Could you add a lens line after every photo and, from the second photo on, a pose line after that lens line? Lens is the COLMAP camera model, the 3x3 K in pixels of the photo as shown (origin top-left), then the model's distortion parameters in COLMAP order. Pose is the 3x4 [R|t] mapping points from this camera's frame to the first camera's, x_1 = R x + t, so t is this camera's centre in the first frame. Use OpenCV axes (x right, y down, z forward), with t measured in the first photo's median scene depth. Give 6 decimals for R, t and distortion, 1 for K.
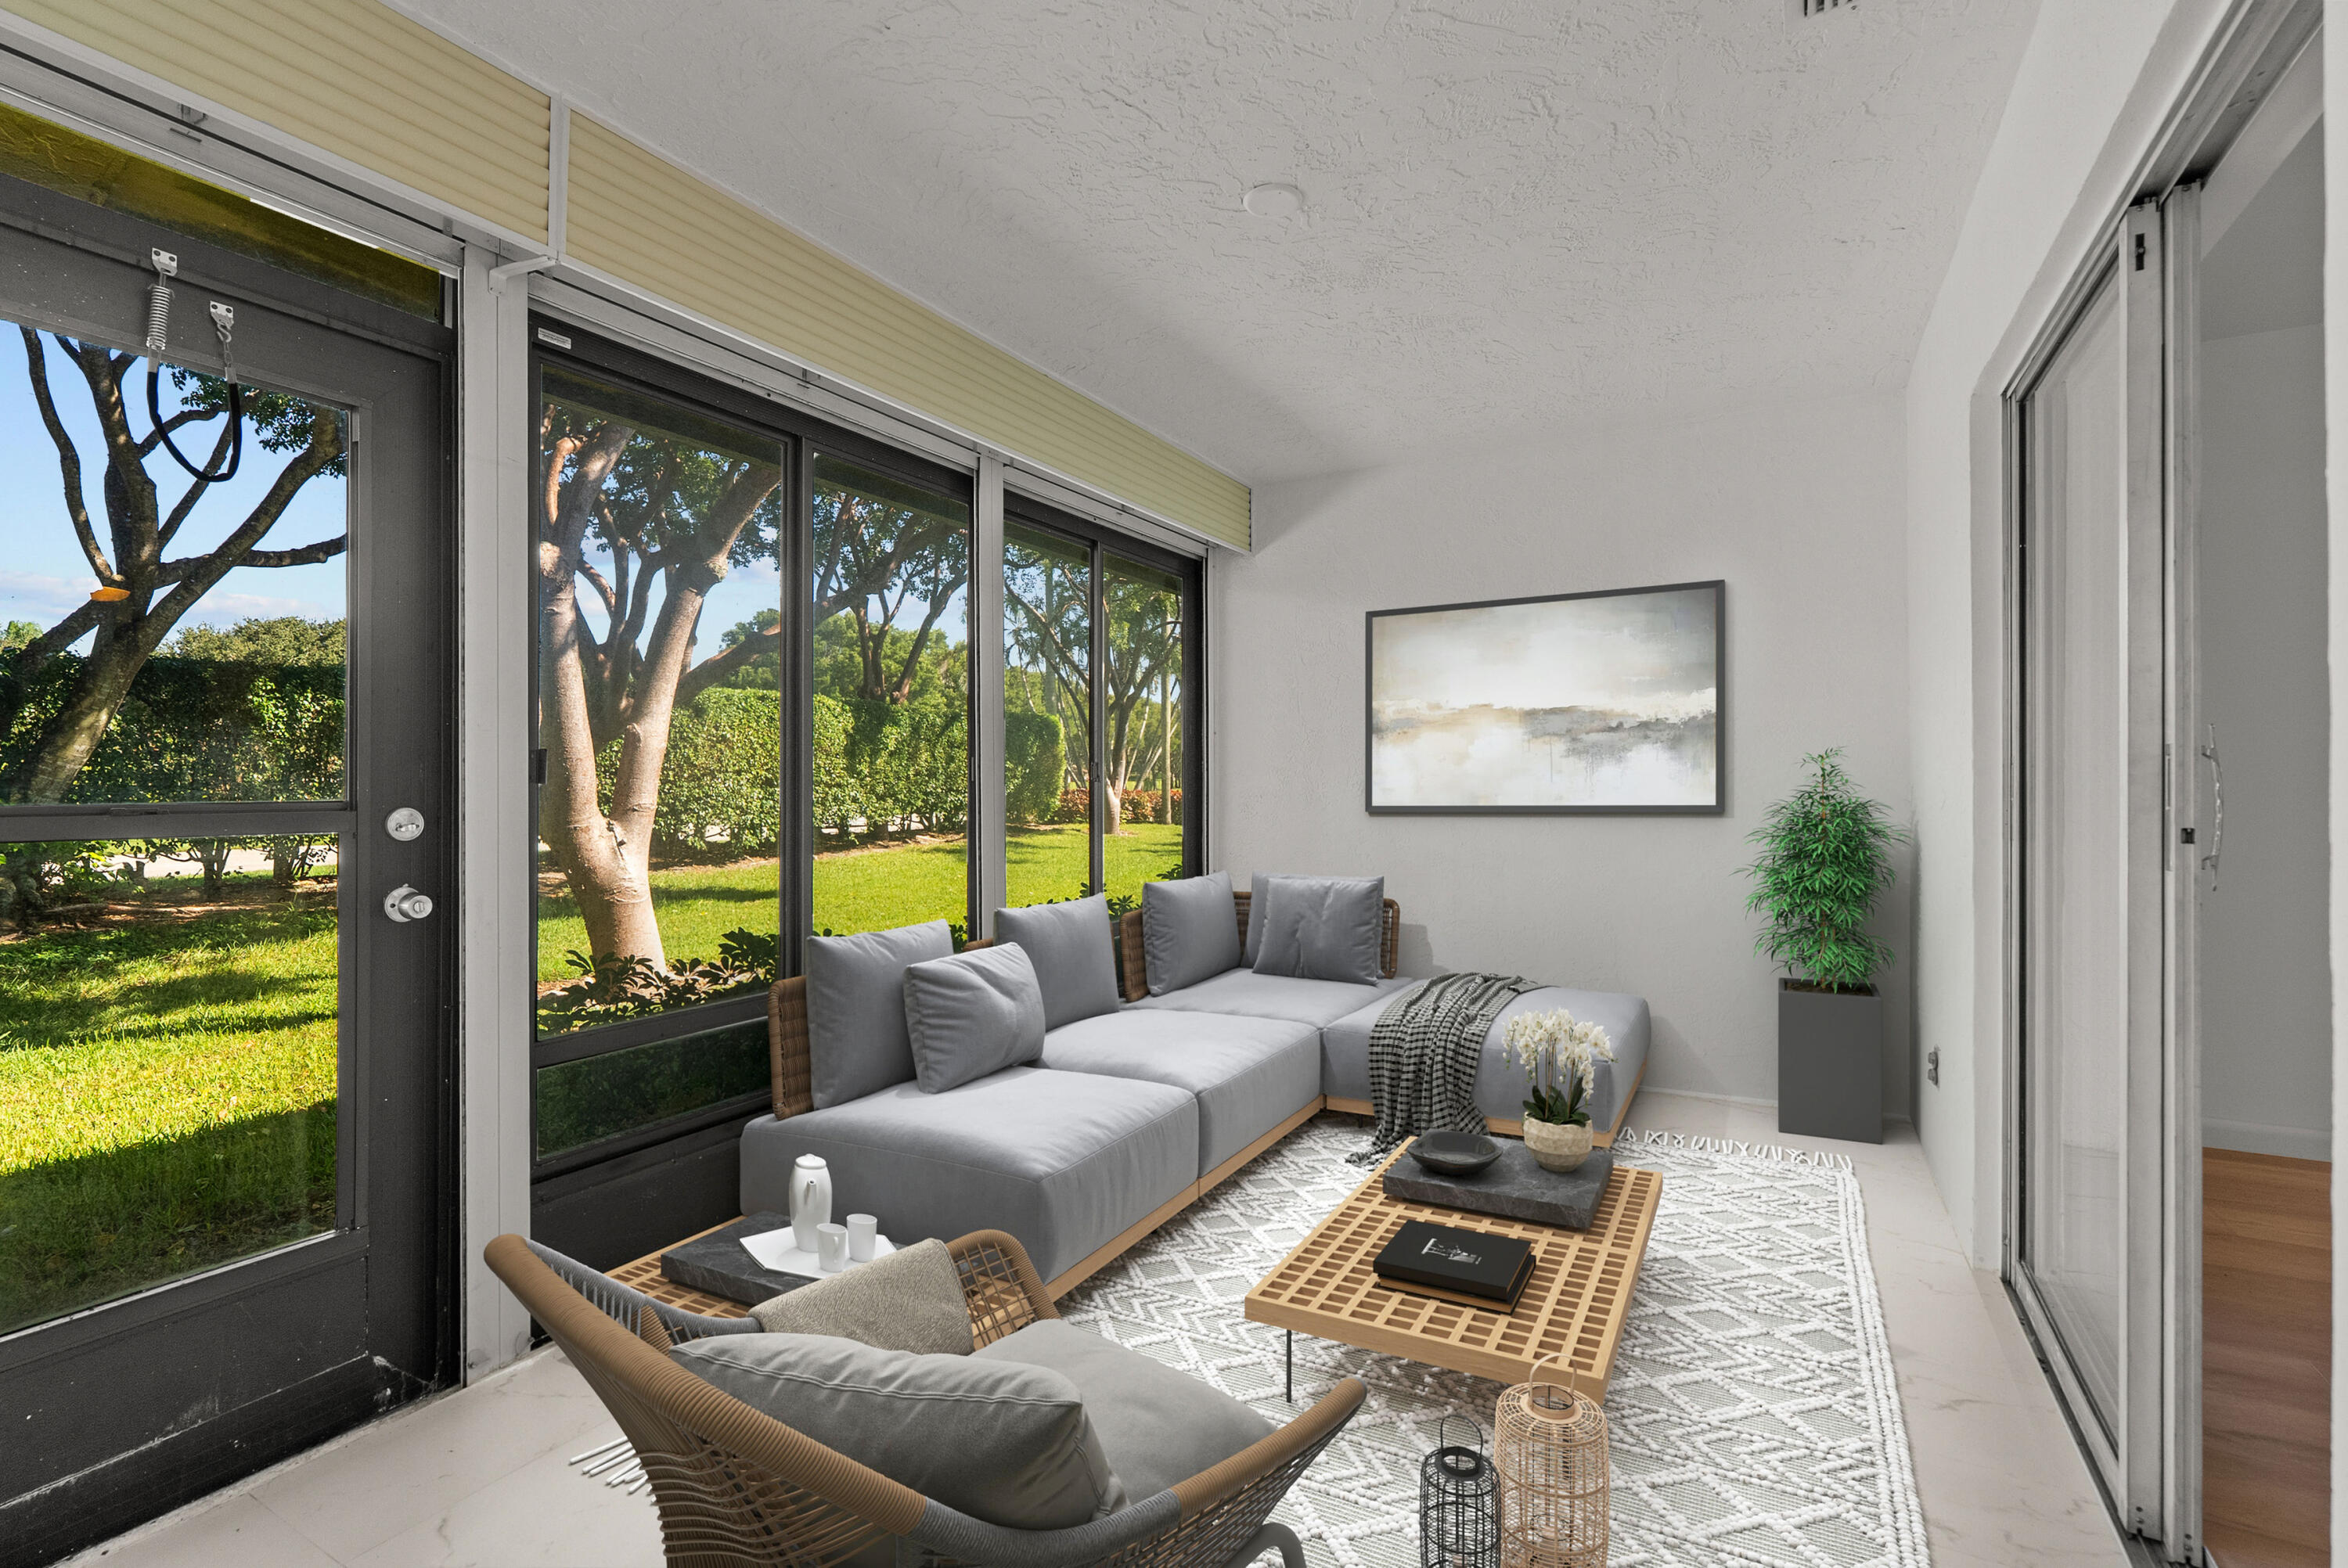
lens RADIAL K [[1058.0, 0, 1178.7], [0, 1058.0, 779.7], [0, 0, 1]] dist [-0.013216, 0.003282]
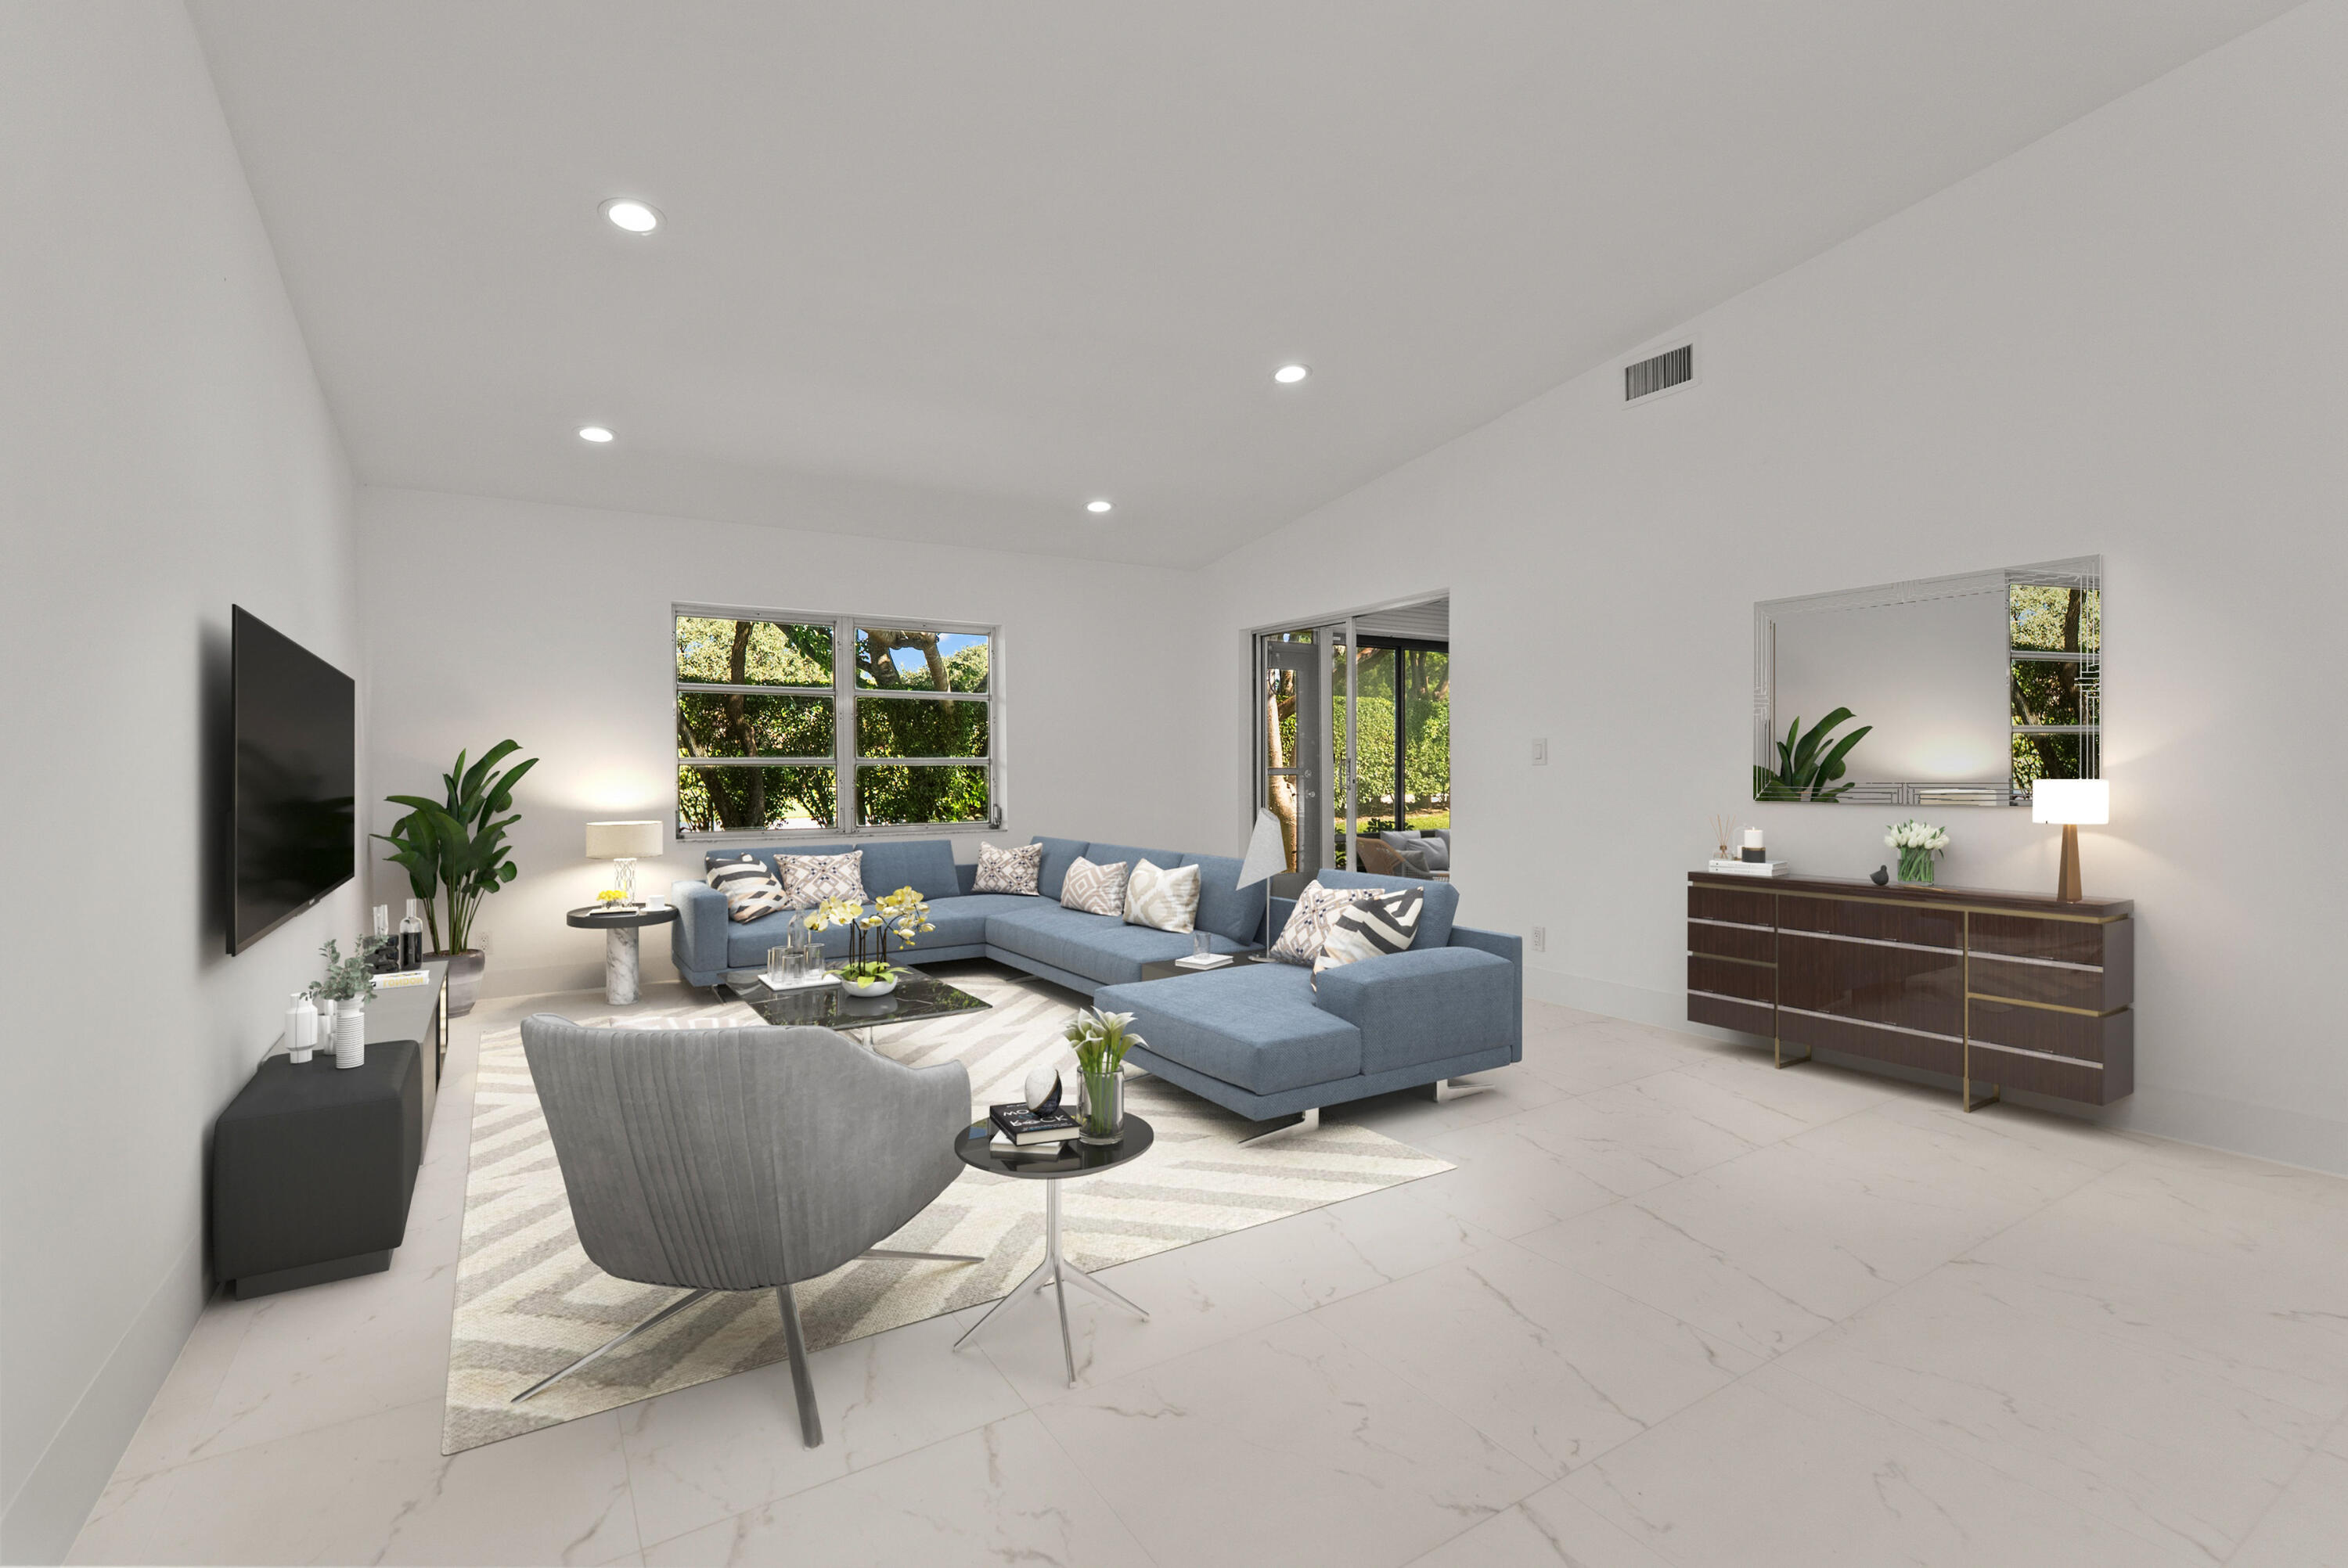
lens RADIAL K [[1058.0, 0, 1179.2], [0, 1058.0, 770.9], [0, 0, 1]] dist [-0.013216, 0.003282]
pose [[0.873133, 0.005273, -0.487453, 0.078621], [-0.001253, 0.999962, 0.008573, 0.002114], [0.487480, -0.006875, 0.873107, -0.249917]]
